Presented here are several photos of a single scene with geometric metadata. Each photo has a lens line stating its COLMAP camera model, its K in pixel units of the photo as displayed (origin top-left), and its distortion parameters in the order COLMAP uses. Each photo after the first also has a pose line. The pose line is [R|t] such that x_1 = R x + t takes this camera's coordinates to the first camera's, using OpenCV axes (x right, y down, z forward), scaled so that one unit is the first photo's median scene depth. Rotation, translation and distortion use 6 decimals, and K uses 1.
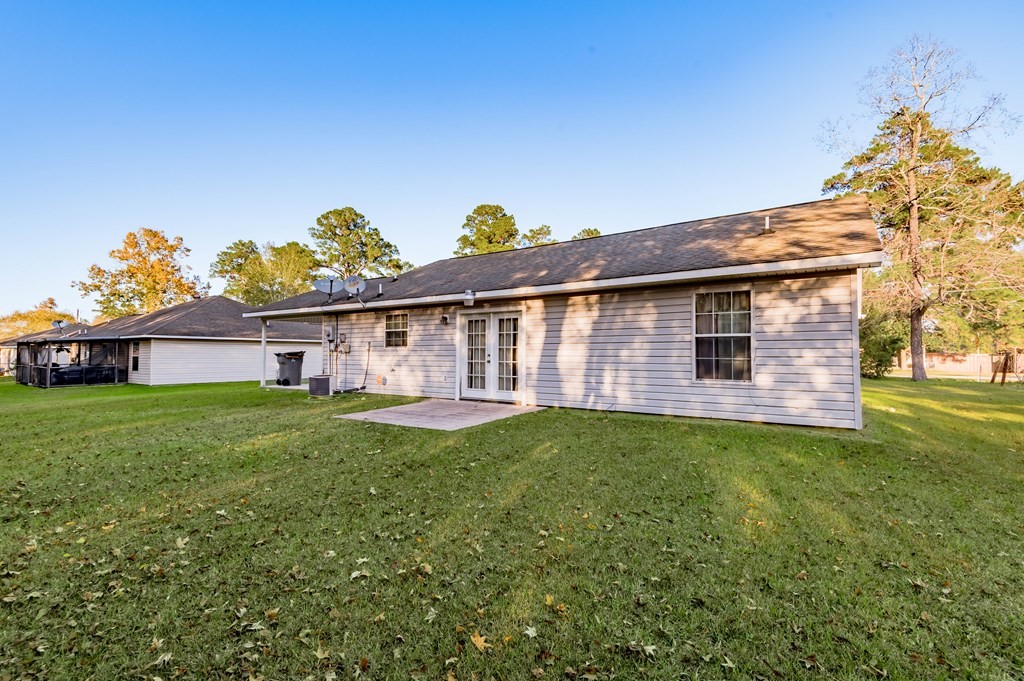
lens RADIAL K [[450.8, 0, 512.0], [0, 450.8, 340.5], [0, 0, 1]] dist [0.016601, -0.000169]
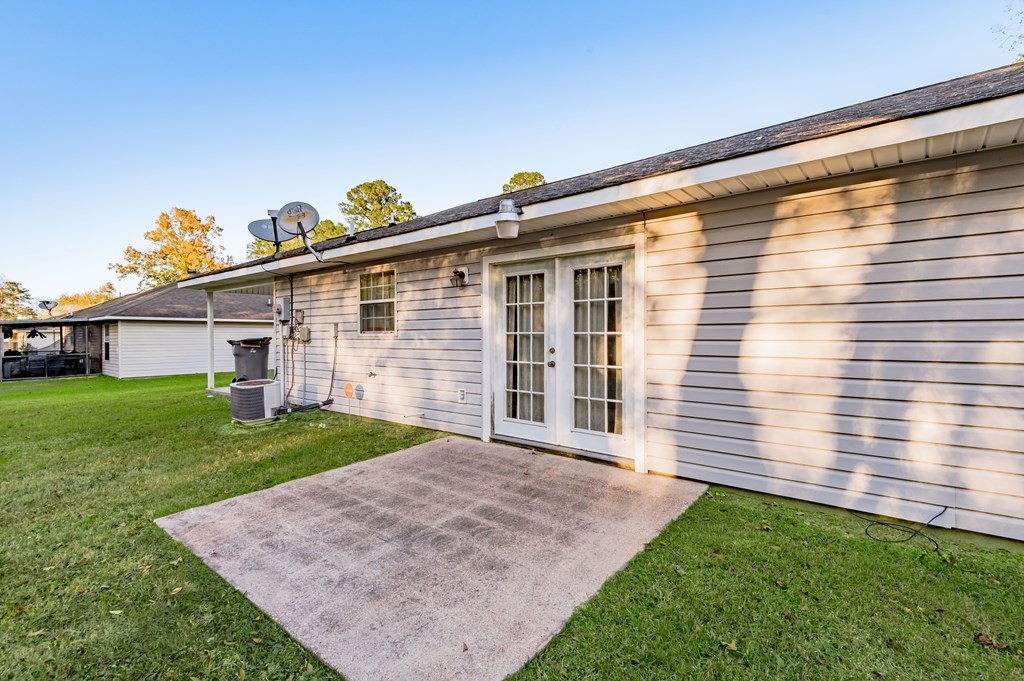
lens RADIAL K [[450.8, 0, 512.0], [0, 450.8, 340.5], [0, 0, 1]] dist [0.016601, -0.000169]
pose [[0.996421, -0.005368, -0.084354, -0.050064], [0.009248, 0.998913, 0.045677, 0.001119], [0.084017, -0.046293, 0.995388, 0.505686]]
